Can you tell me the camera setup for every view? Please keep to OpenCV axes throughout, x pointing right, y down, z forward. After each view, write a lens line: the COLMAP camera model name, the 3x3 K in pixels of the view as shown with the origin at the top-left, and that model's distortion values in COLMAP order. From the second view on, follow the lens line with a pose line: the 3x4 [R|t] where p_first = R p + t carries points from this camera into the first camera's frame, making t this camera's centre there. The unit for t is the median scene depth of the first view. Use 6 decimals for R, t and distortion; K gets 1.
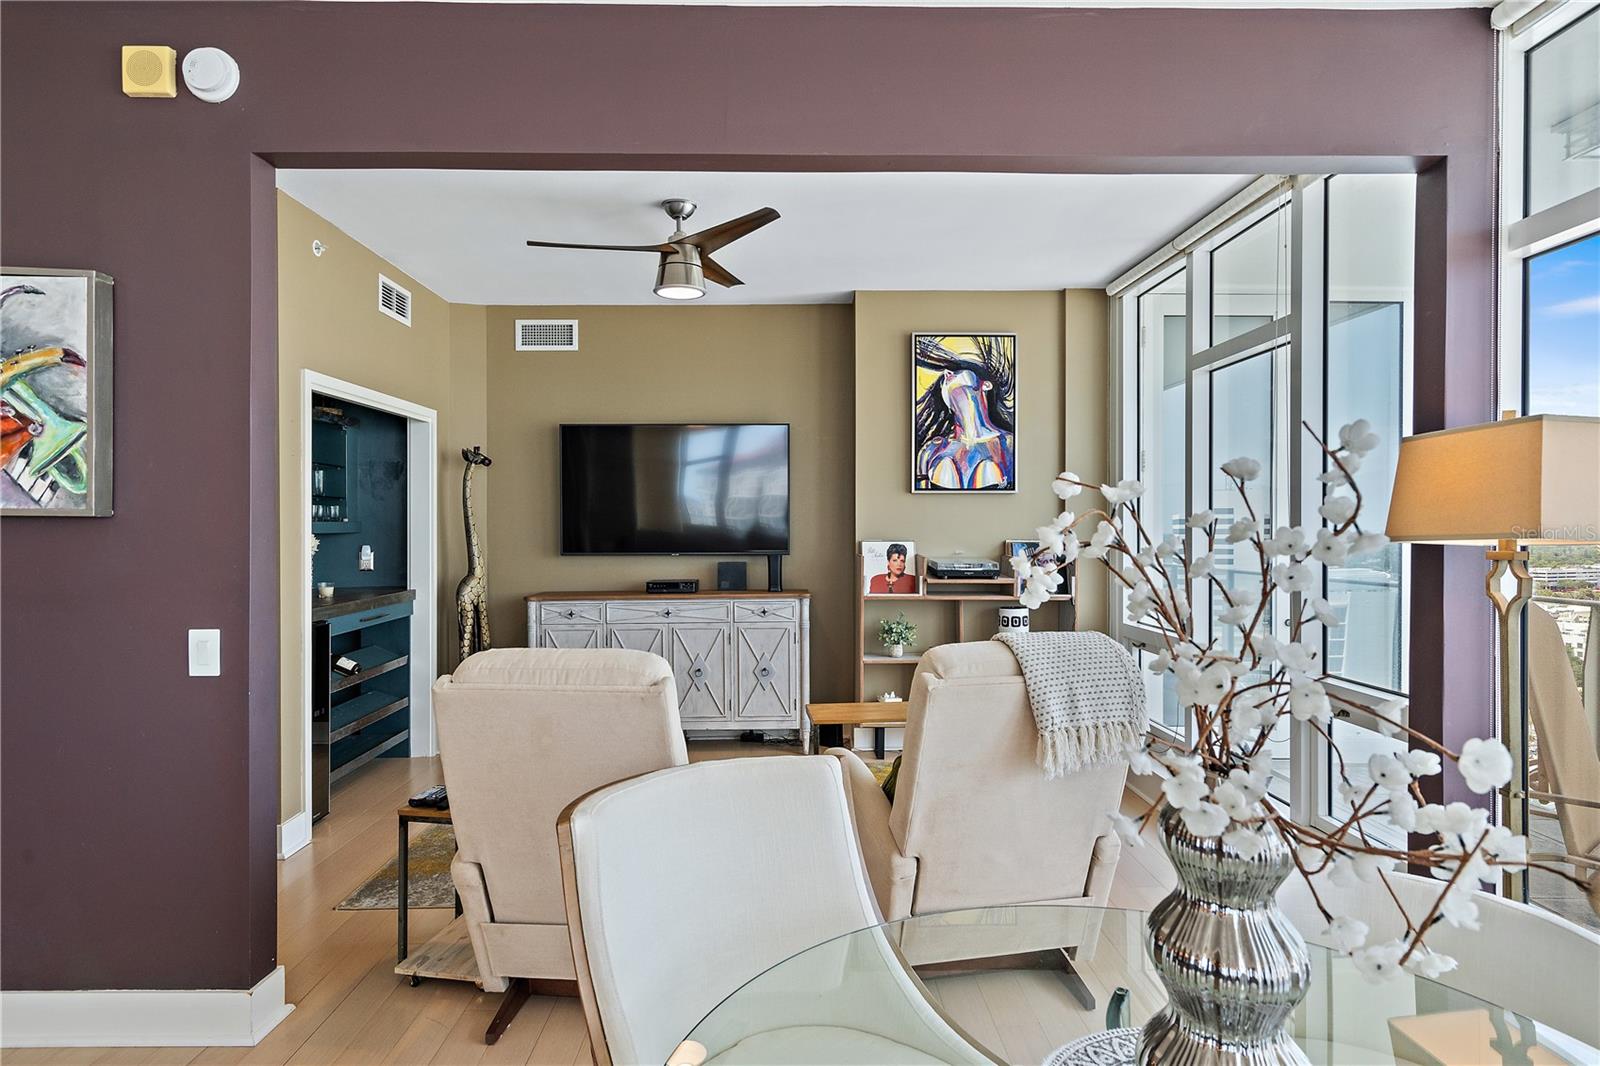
lens RADIAL K [[881.8, 0, 792.3], [0, 881.8, 528.7], [0, 0, 1]] dist [0.001927, 0.001463]
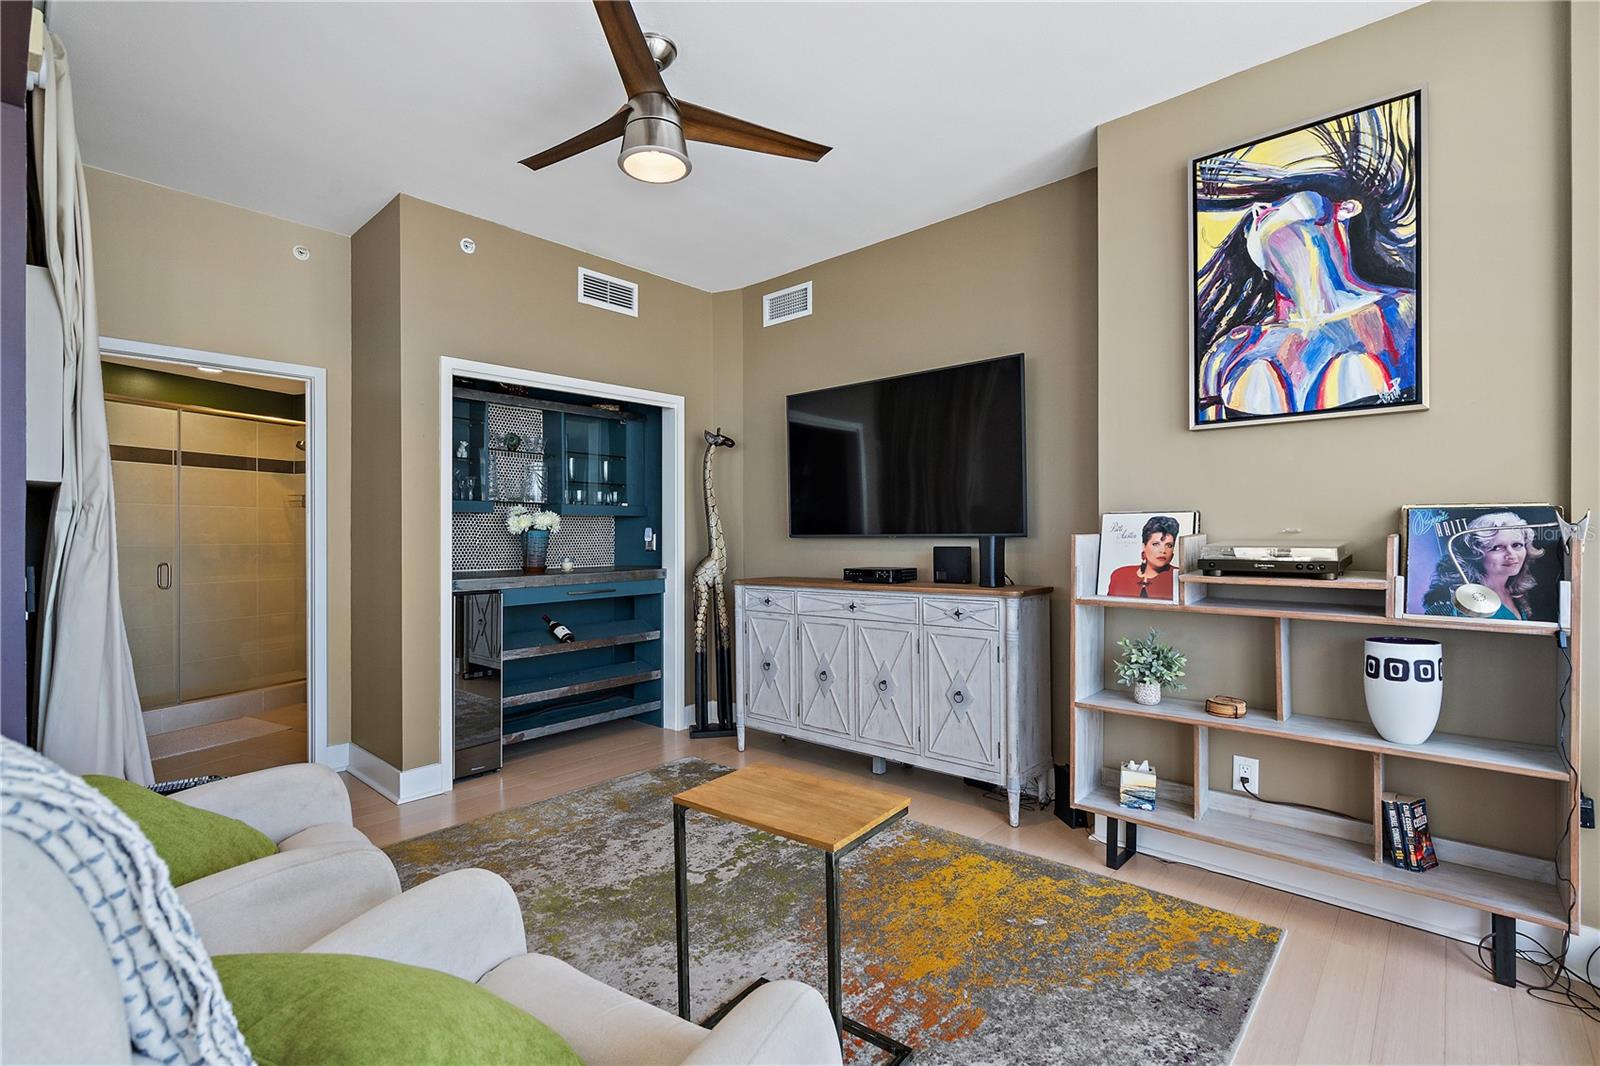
lens RADIAL K [[725.3, 0, 791.2], [0, 725.3, 533.7], [0, 0, 1]] dist [-0.000051, 0.000088]
pose [[0.735492, -0.003781, -0.677523, 0.271149], [0.000396, 0.999987, -0.005151, 0.031808], [0.677533, 0.003520, 0.735484, 0.468249]]
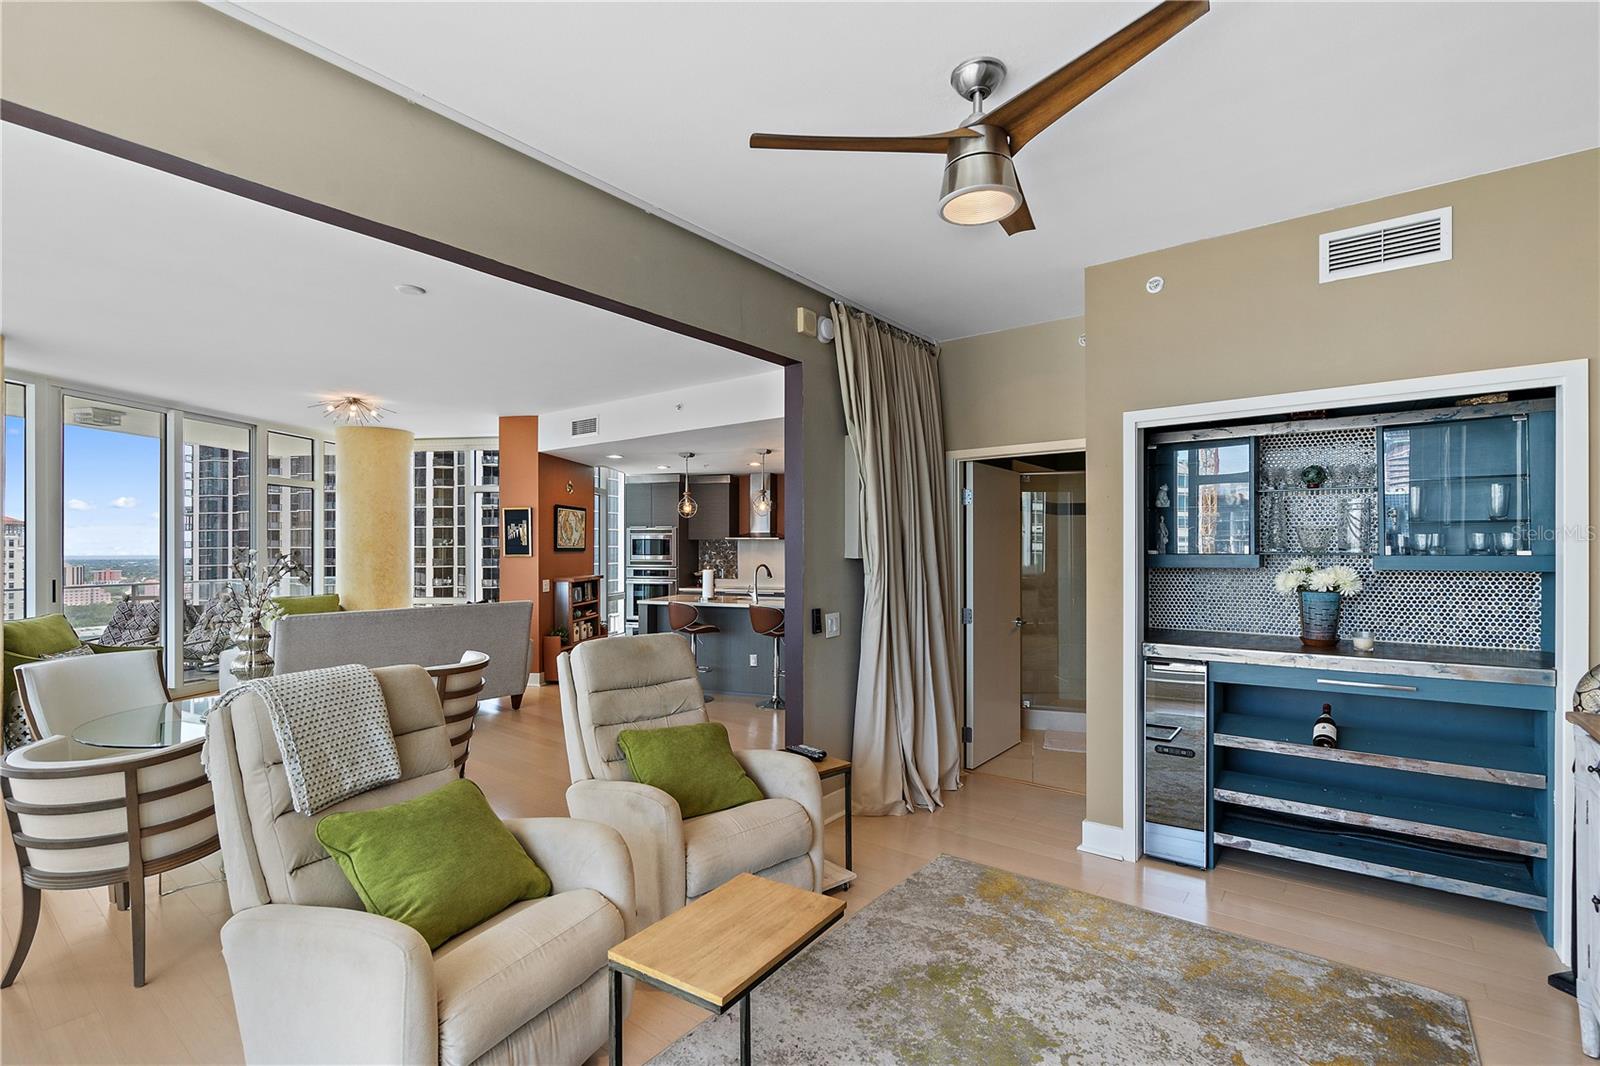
lens RADIAL K [[731.1, 0, 793.3], [0, 731.1, 543.8], [0, 0, 1]] dist [0.000226, -0.000834]
pose [[-0.621112, -0.003066, -0.783716, 0.281920], [-0.000851, 0.999994, -0.003238, -0.014185], [0.783721, -0.001344, -0.621111, 0.912149]]
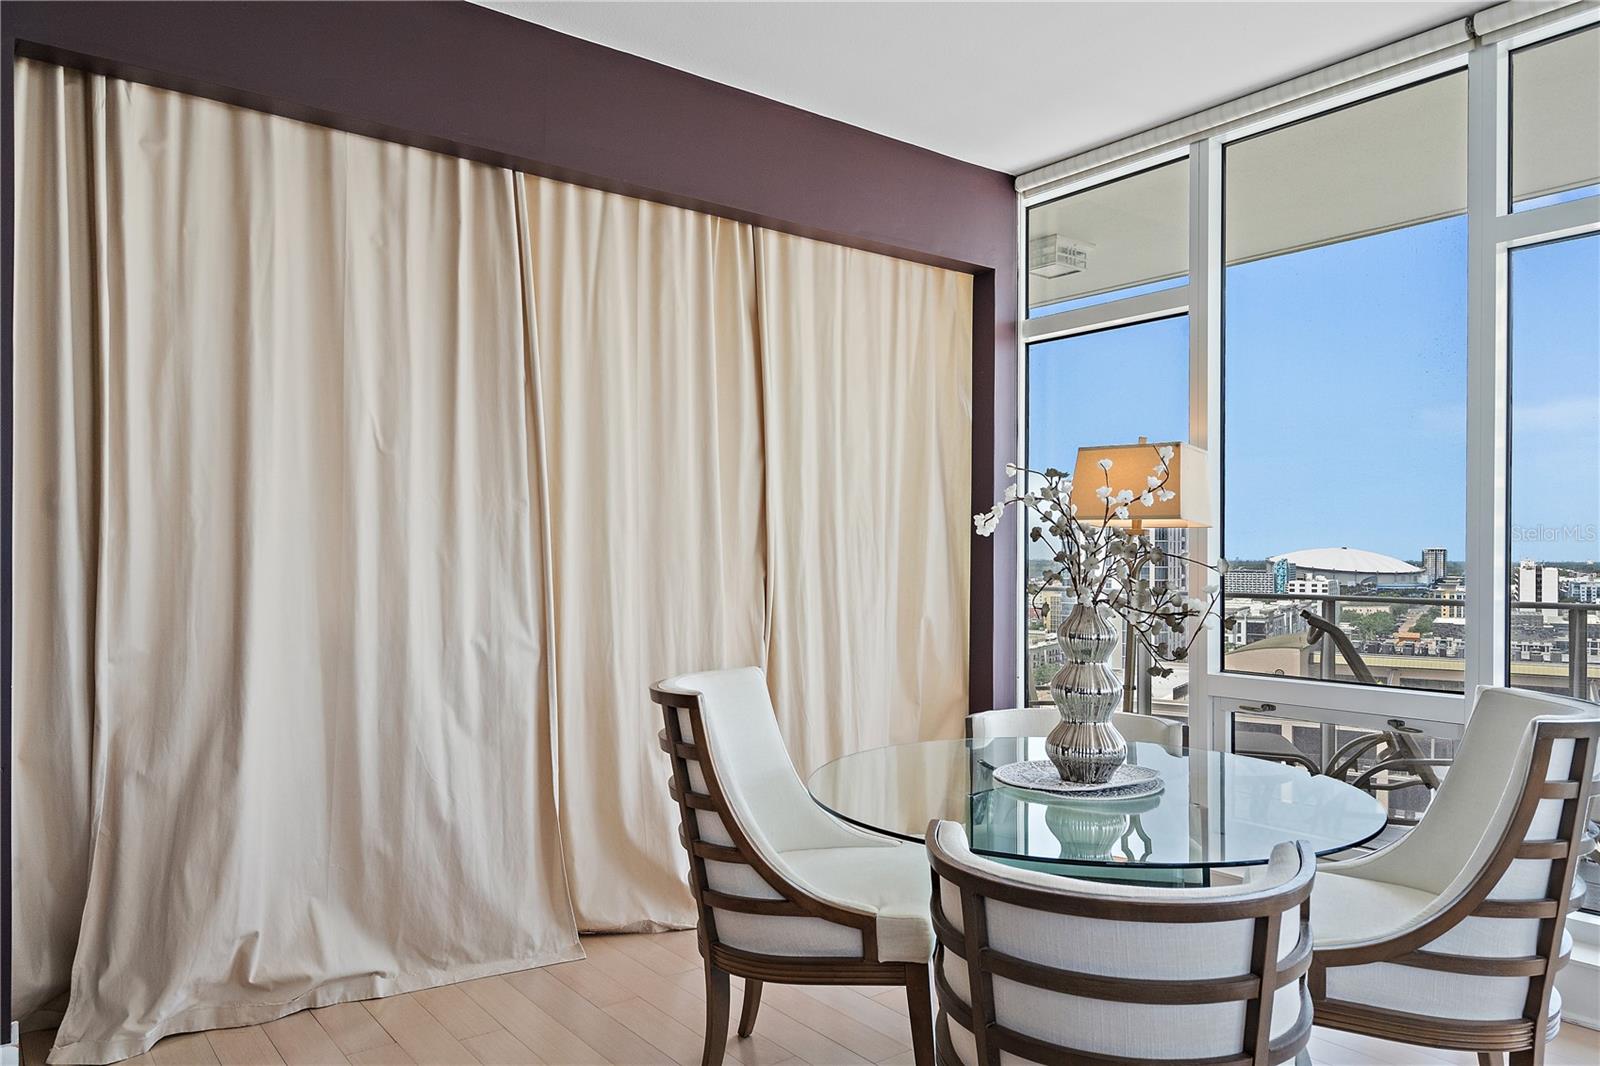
lens RADIAL K [[1095.2, 0, 800.0], [0, 1095.2, 533.0], [0, 0, 1]] dist [0.004360, -0.000212]
pose [[0.801744, 0.014419, 0.597493, -0.286794], [-0.006412, 0.999859, -0.015525, 0.025019], [-0.597633, 0.008616, 0.801724, -0.128919]]
